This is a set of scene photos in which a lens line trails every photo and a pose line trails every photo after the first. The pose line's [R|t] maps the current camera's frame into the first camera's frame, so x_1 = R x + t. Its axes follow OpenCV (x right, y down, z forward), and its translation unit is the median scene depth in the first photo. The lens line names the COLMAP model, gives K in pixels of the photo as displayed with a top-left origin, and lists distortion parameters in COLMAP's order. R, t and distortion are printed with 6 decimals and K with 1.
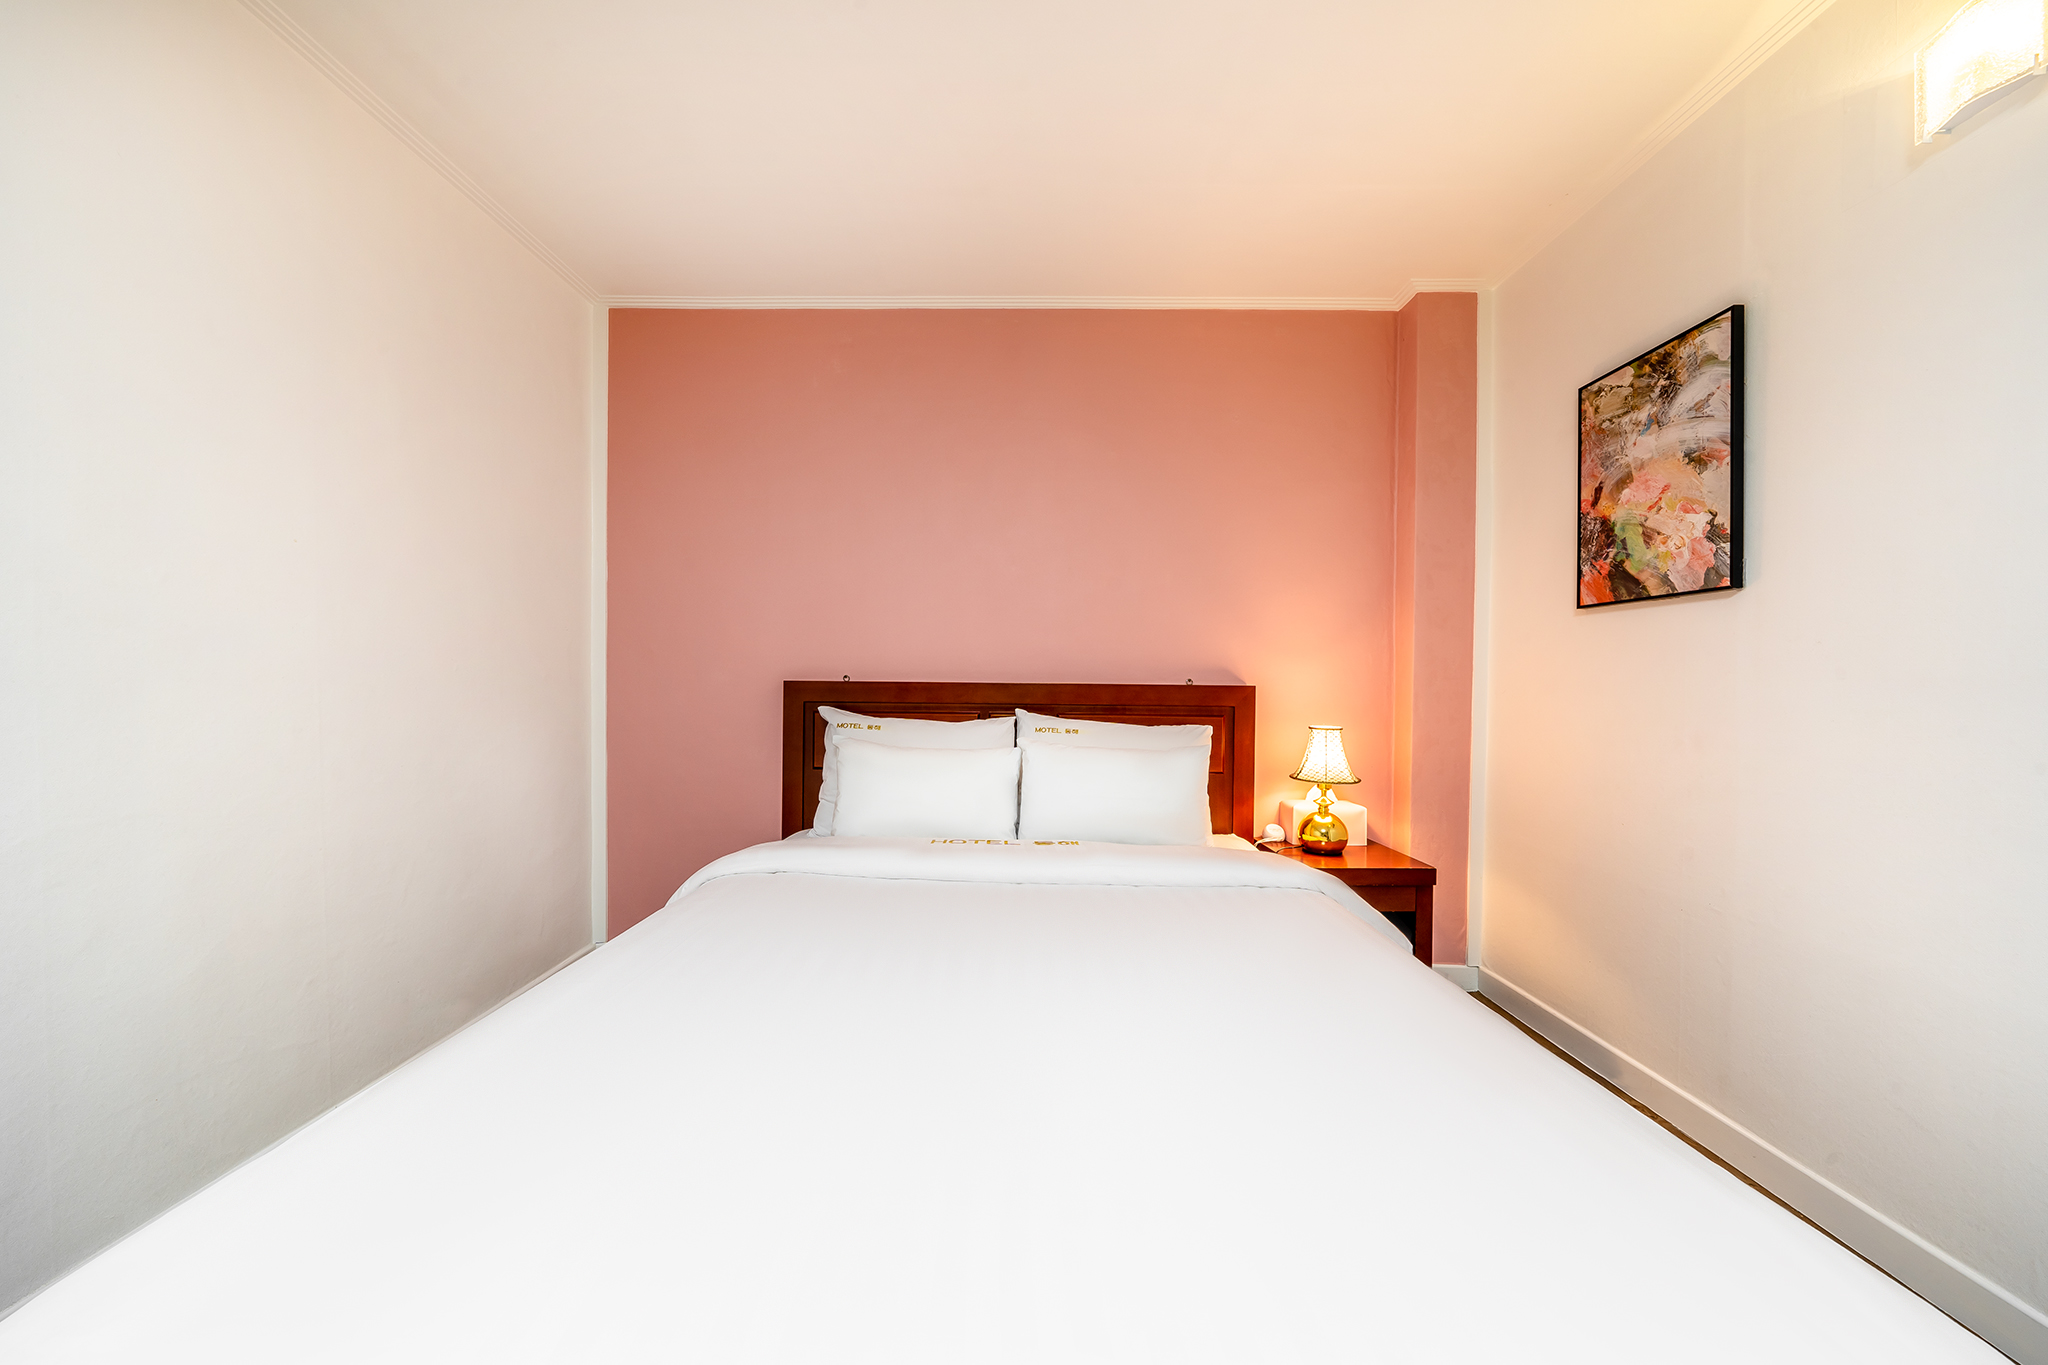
lens RADIAL K [[688.3, 0, 1026.8], [0, 688.3, 687.9], [0, 0, 1]] dist [-0.005638, -0.000061]
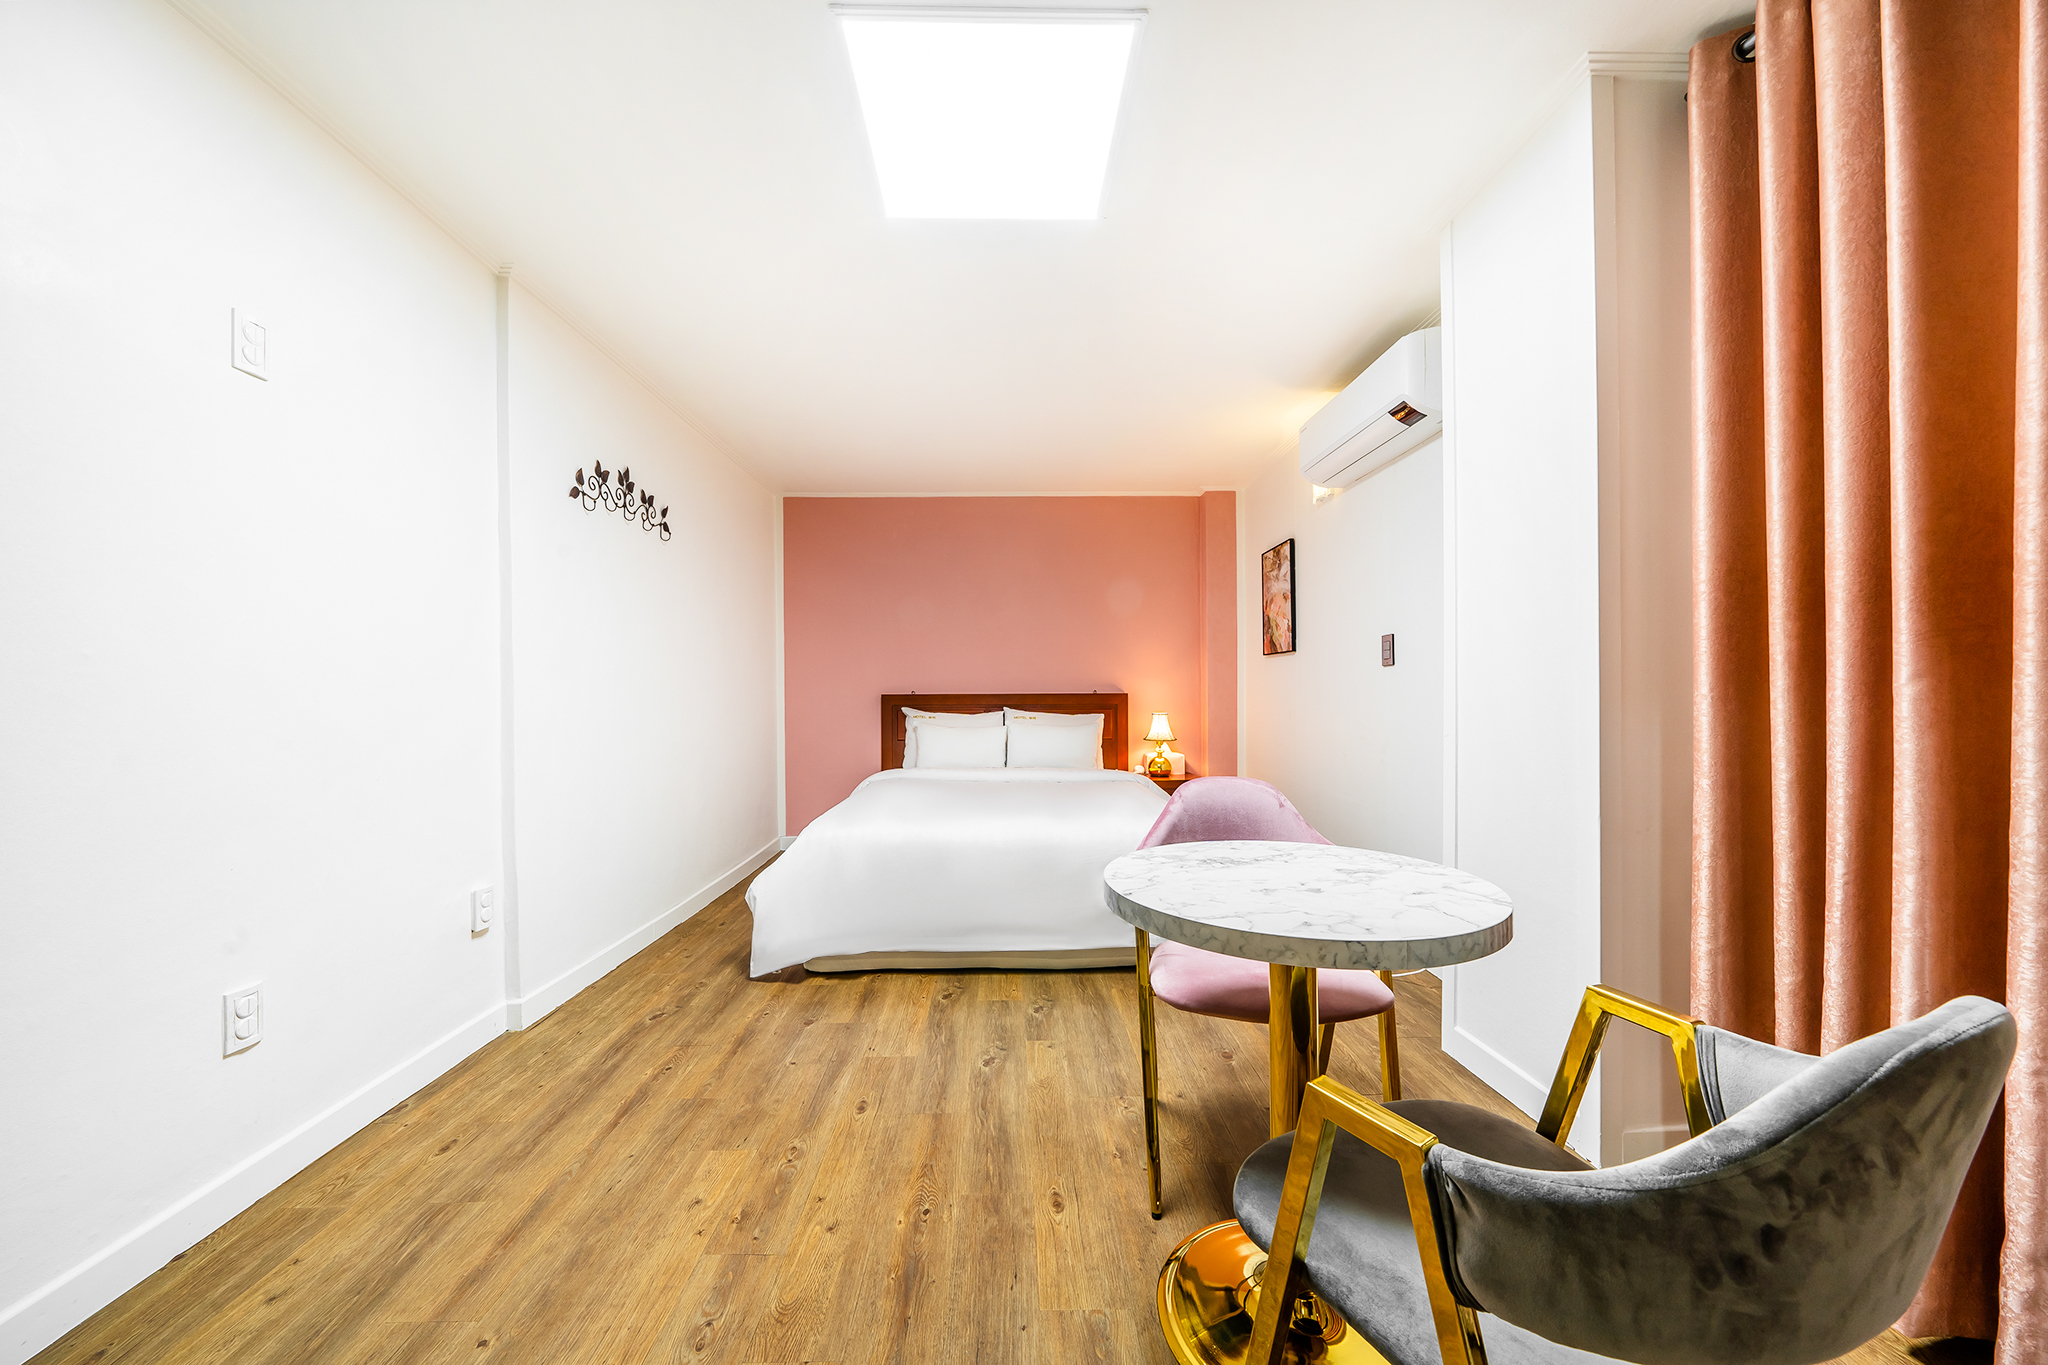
lens RADIAL K [[688.3, 0, 1021.3], [0, 688.3, 701.2], [0, 0, 1]] dist [-0.005638, -0.000061]
pose [[0.999247, -0.015645, 0.035505, -0.035286], [0.015684, 0.999877, -0.000825, 0.016992], [-0.035487, 0.001381, 0.999369, -0.944650]]
